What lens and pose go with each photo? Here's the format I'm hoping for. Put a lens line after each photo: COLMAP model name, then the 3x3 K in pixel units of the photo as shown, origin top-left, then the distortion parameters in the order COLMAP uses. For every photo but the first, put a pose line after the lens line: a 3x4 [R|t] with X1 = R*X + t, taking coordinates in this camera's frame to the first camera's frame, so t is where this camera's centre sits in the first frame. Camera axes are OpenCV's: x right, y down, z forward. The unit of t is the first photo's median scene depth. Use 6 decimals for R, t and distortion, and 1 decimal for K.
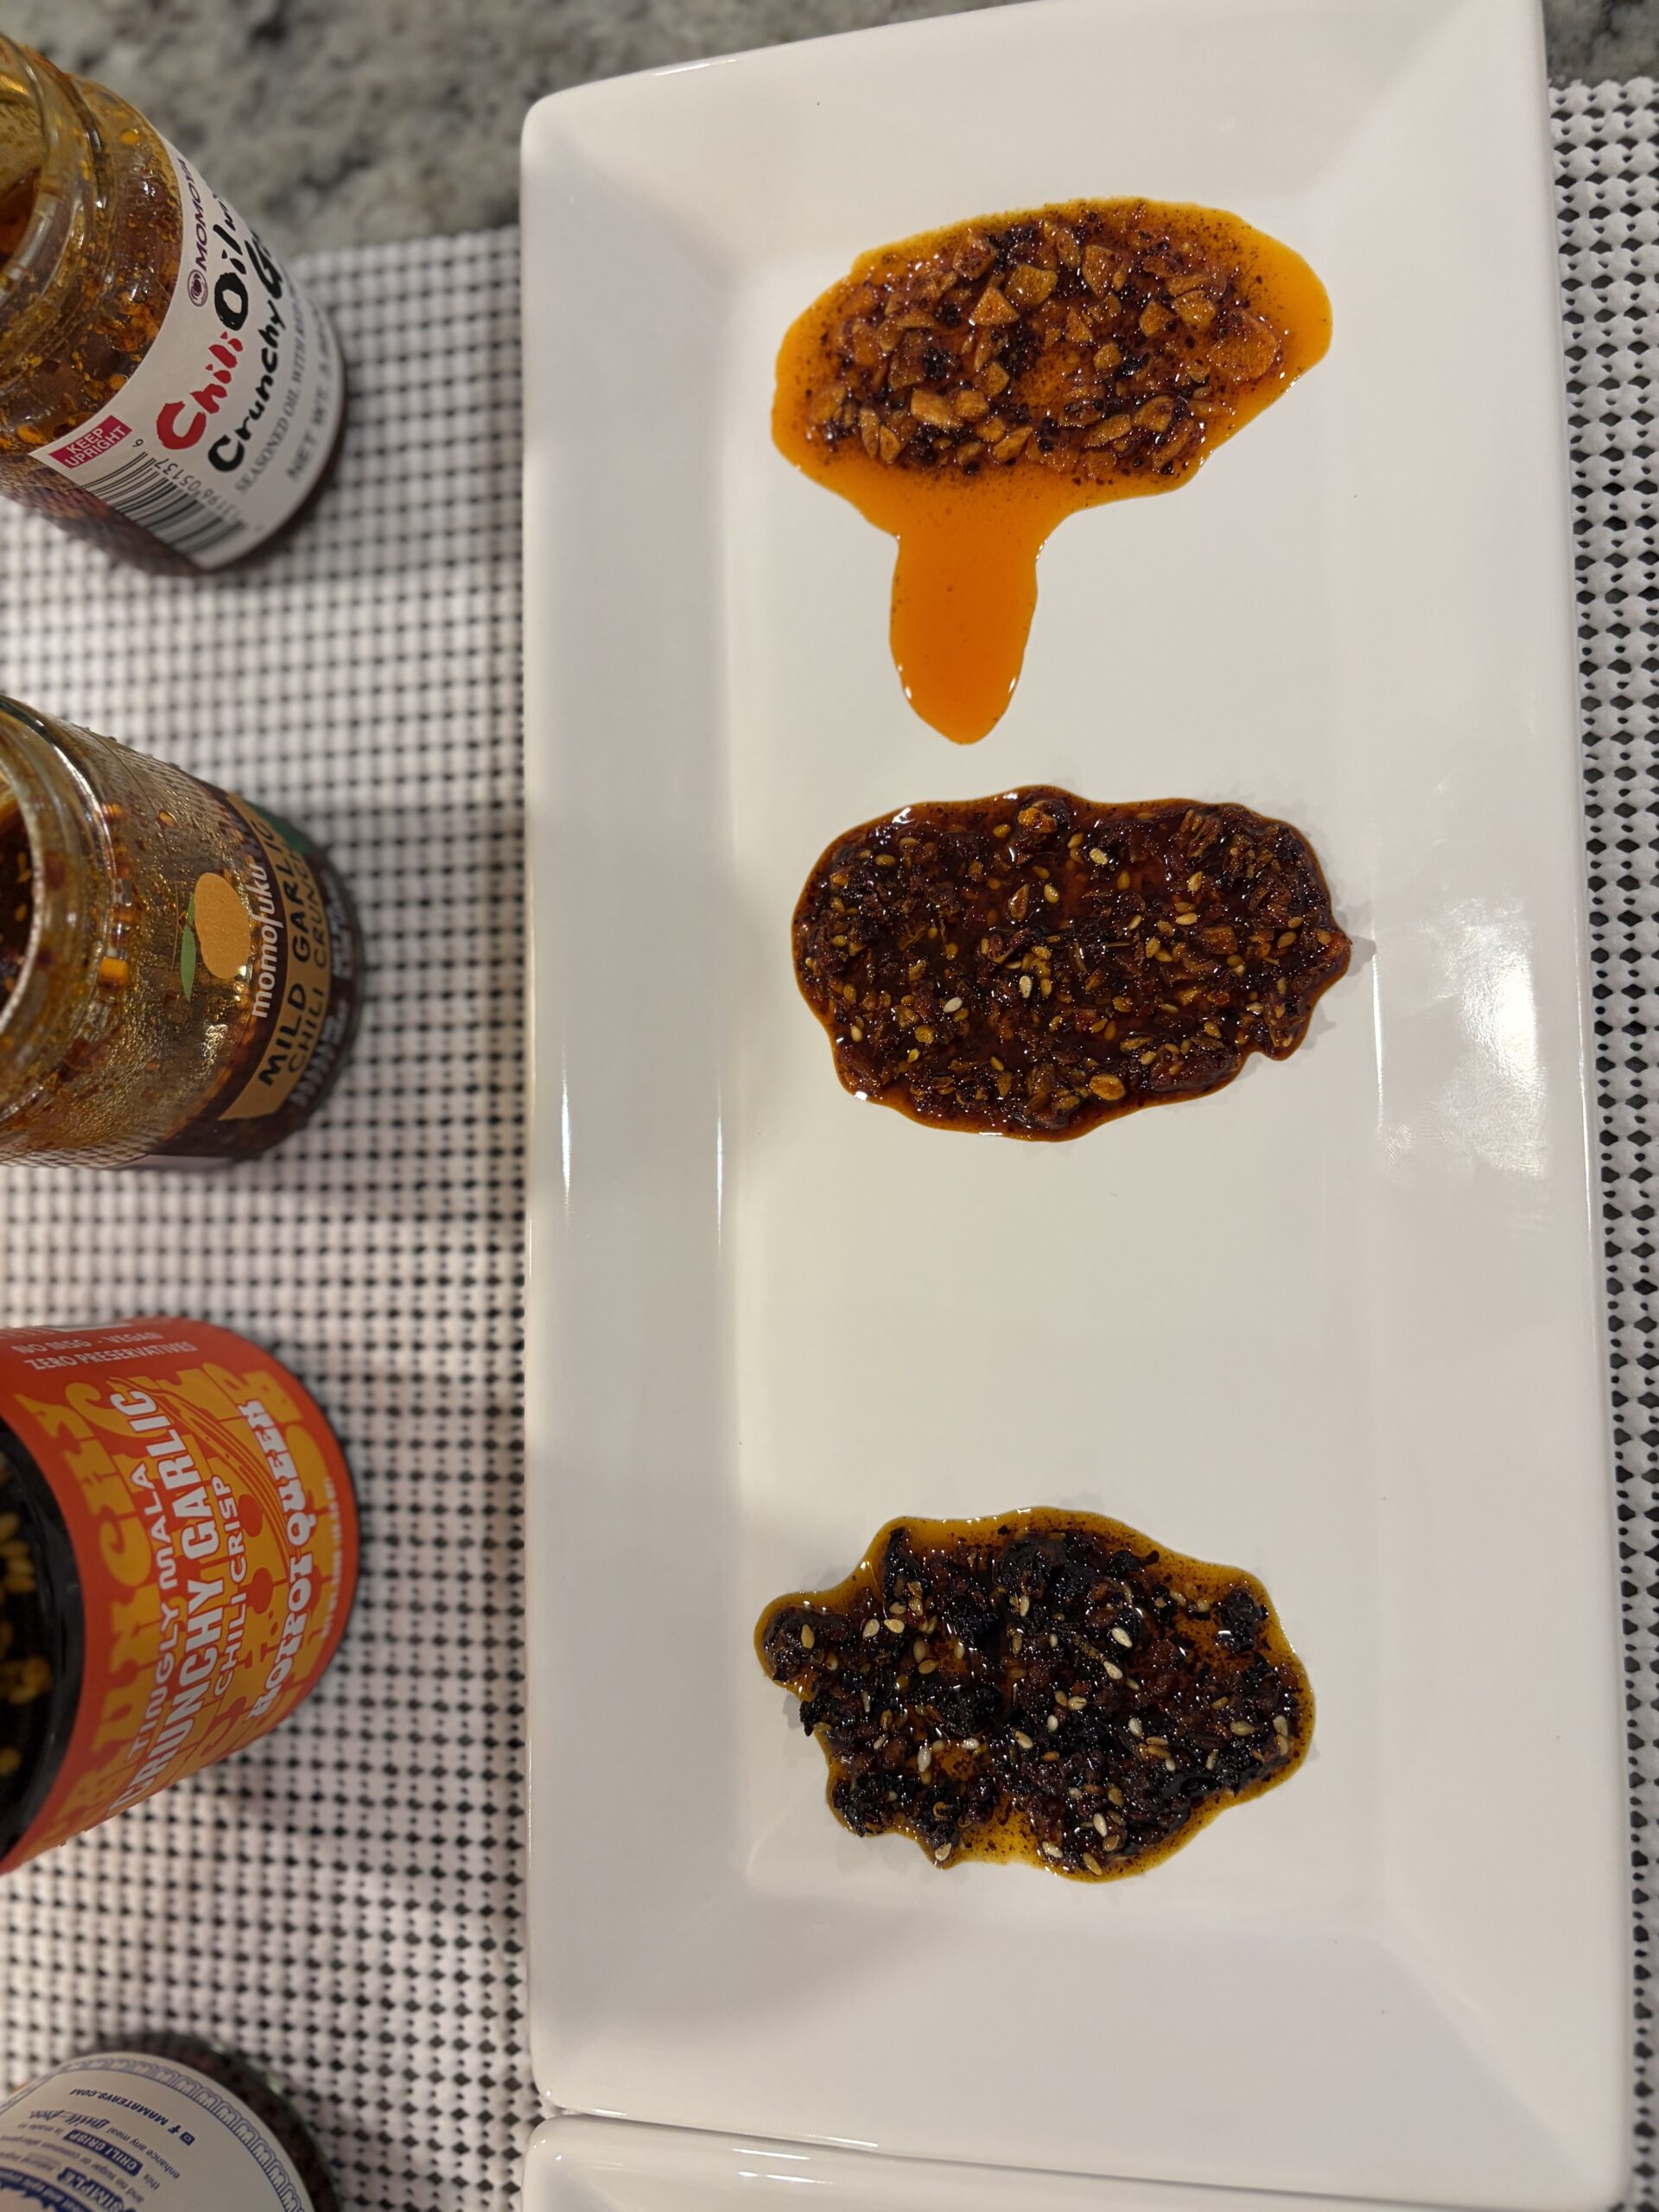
lens RADIAL K [[1662.5, 0, 829.5], [0, 1662.5, 1106.0], [0, 0, 1]] dist [0.035911, -0.001195]
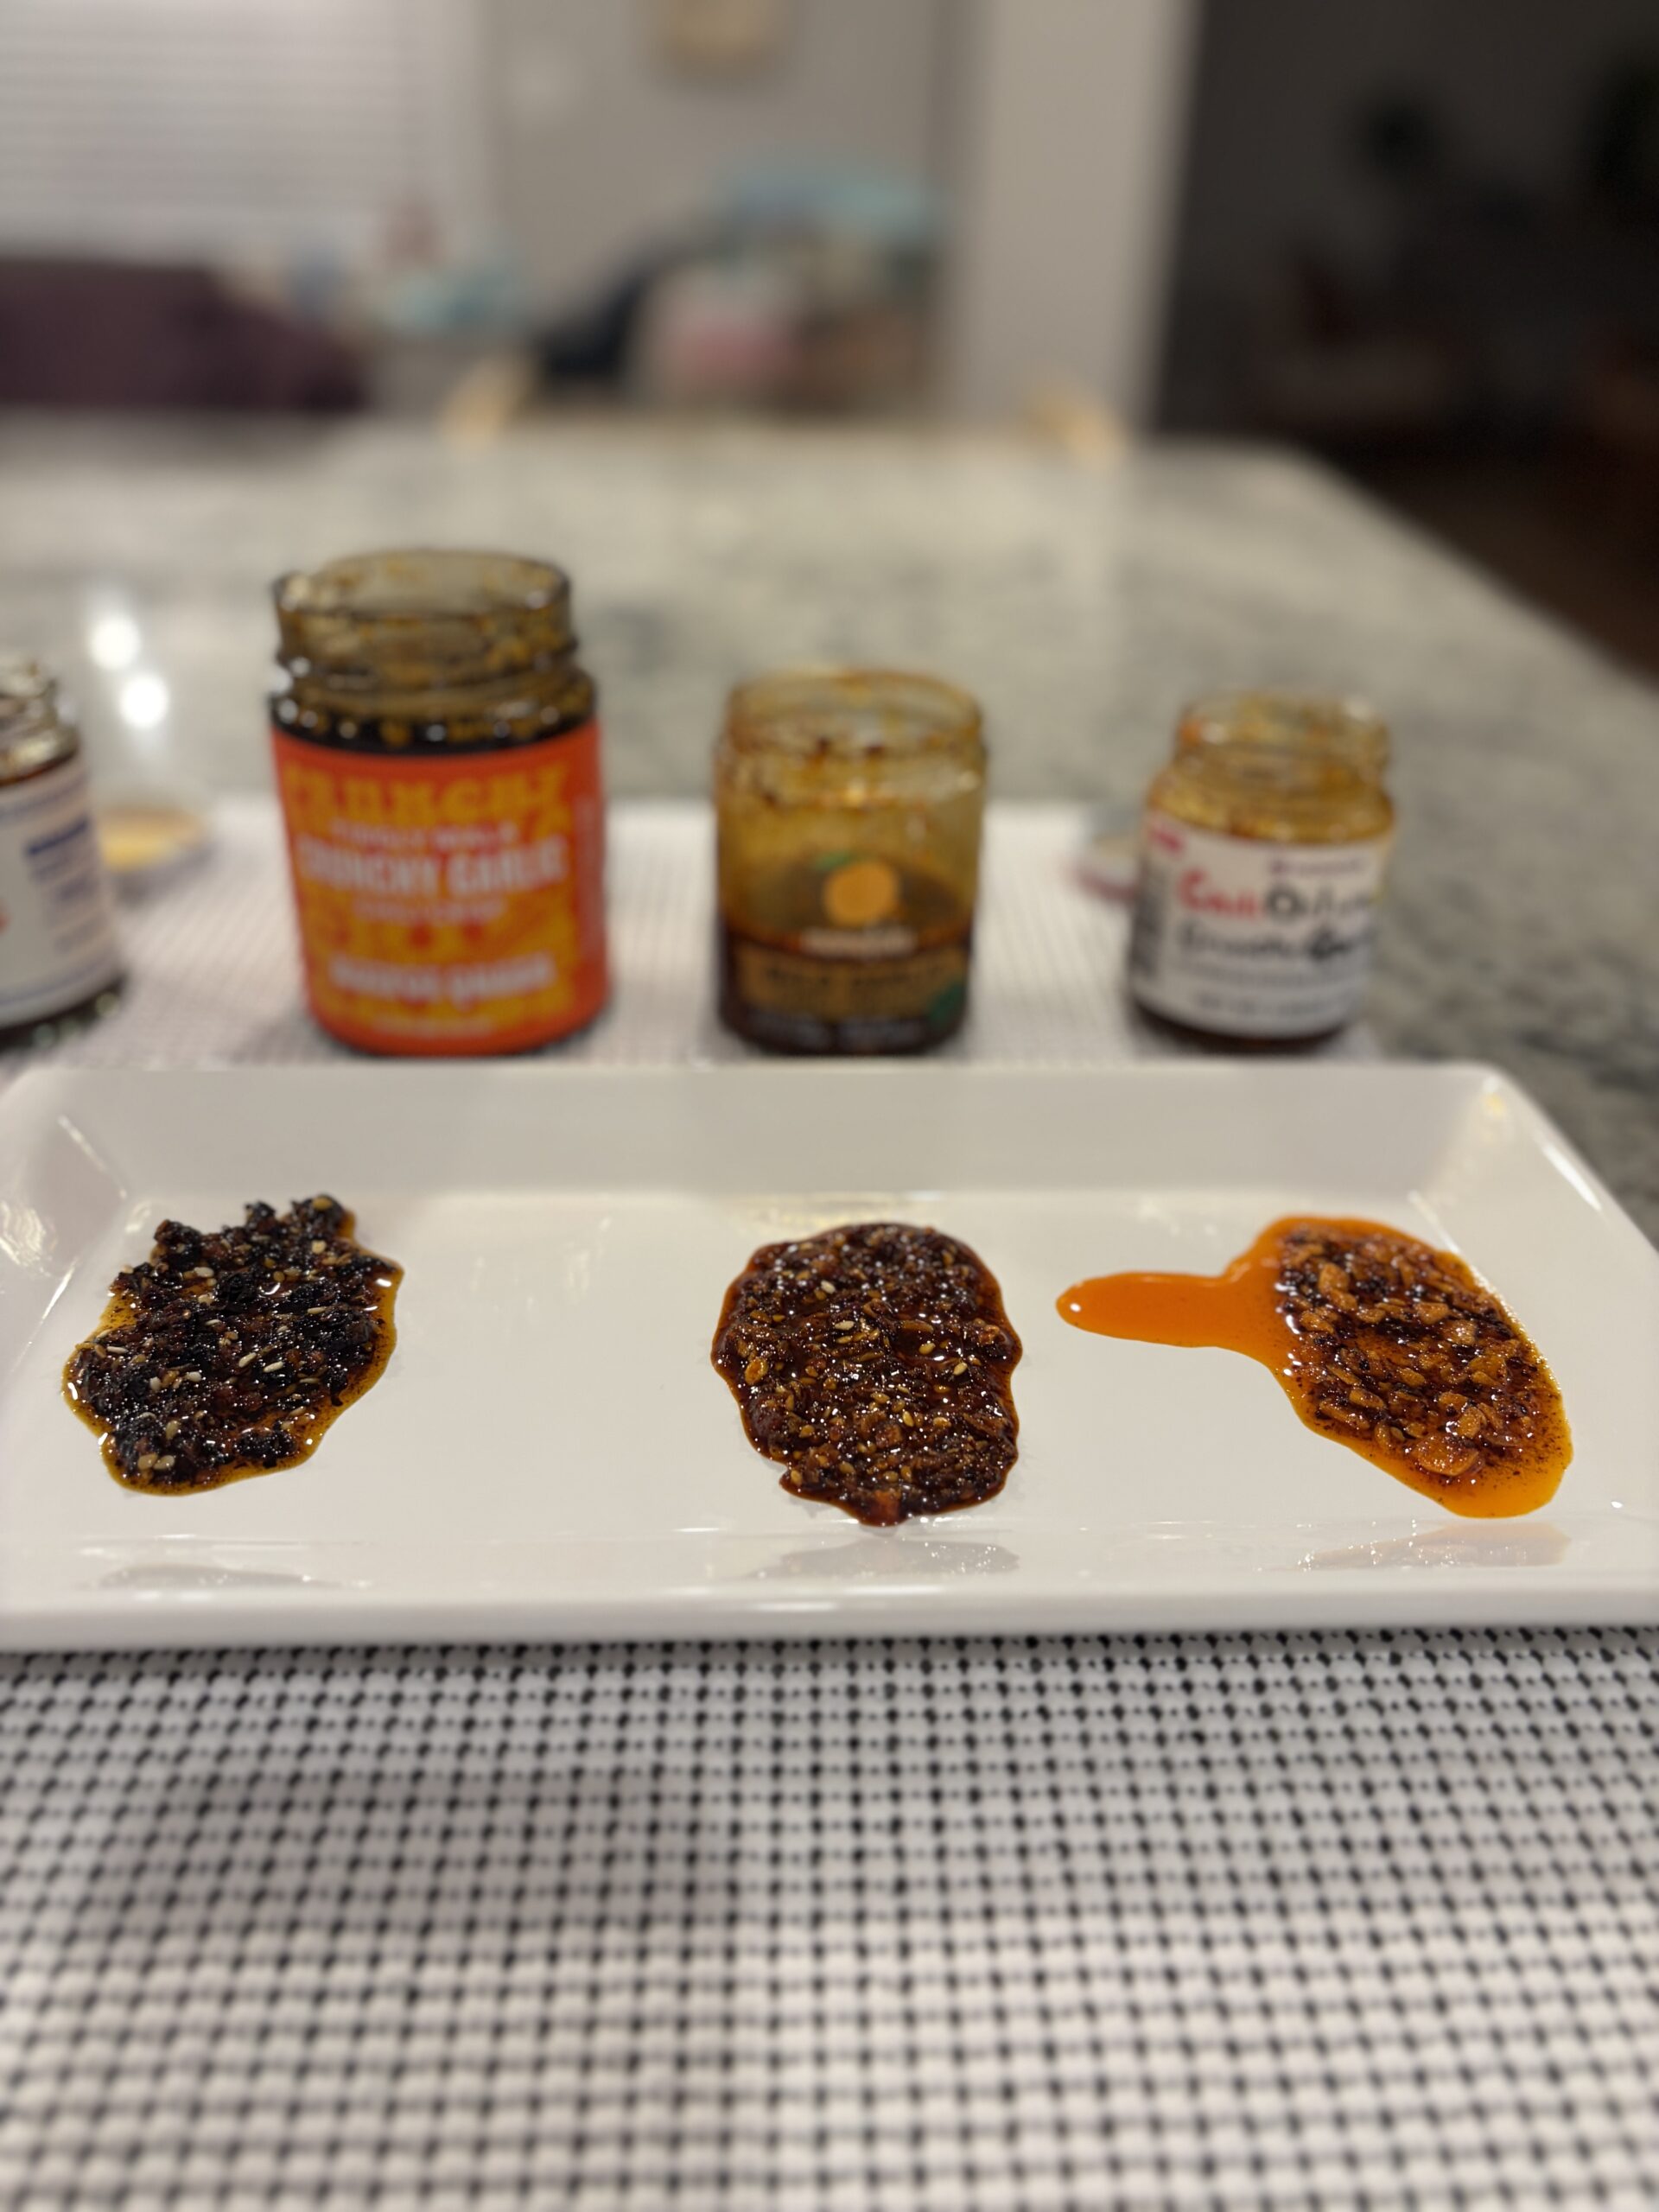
lens RADIAL K [[1678.6, 0, 831.4], [0, 1678.6, 1175.8], [0, 0, 1]] dist [0.053987, 0.001919]
pose [[0.029640, 0.705547, -0.708043, 0.870987], [-0.998999, 0.044652, 0.002674, -0.070339], [0.033502, 0.707255, 0.706164, 0.095500]]
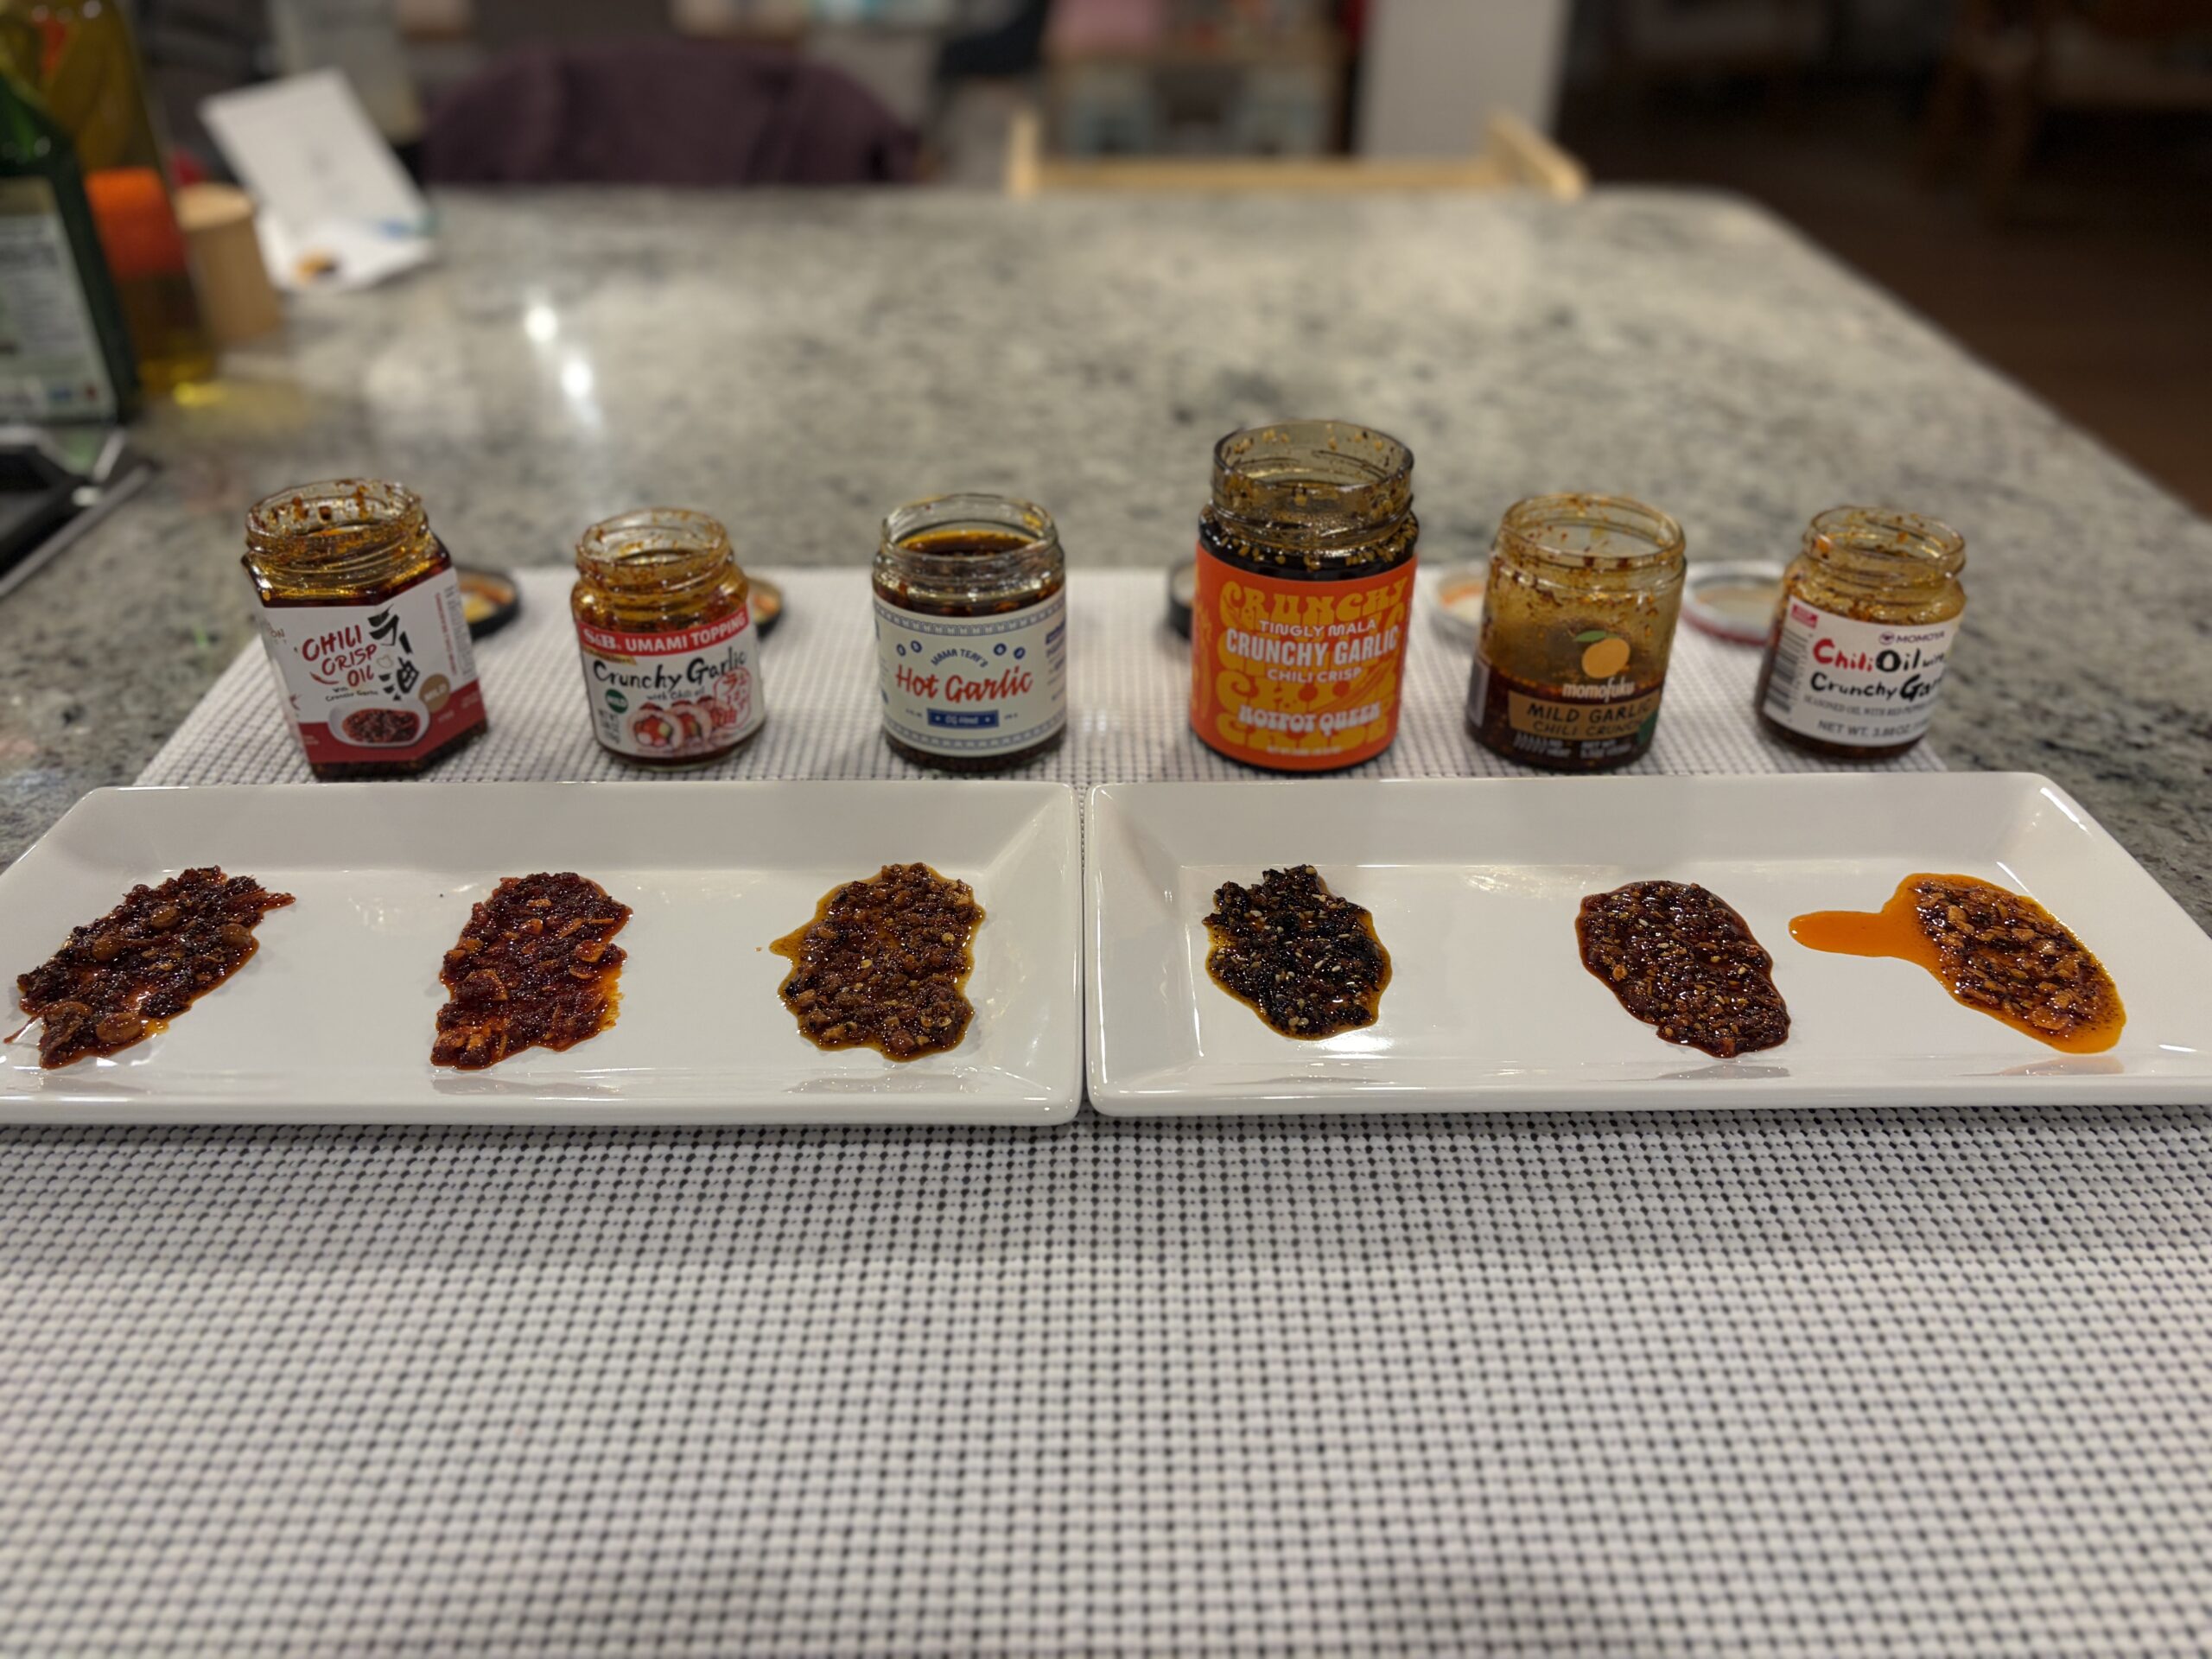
lens RADIAL K [[1662.5, 0, 1106.0], [0, 1662.5, 829.5], [0, 0, 1]] dist [0.035911, -0.001195]
pose [[0.006608, 0.716773, -0.697275, 1.357559], [-0.997650, 0.052278, 0.044286, 0.474915], [0.068195, 0.695344, 0.715434, -0.514916]]
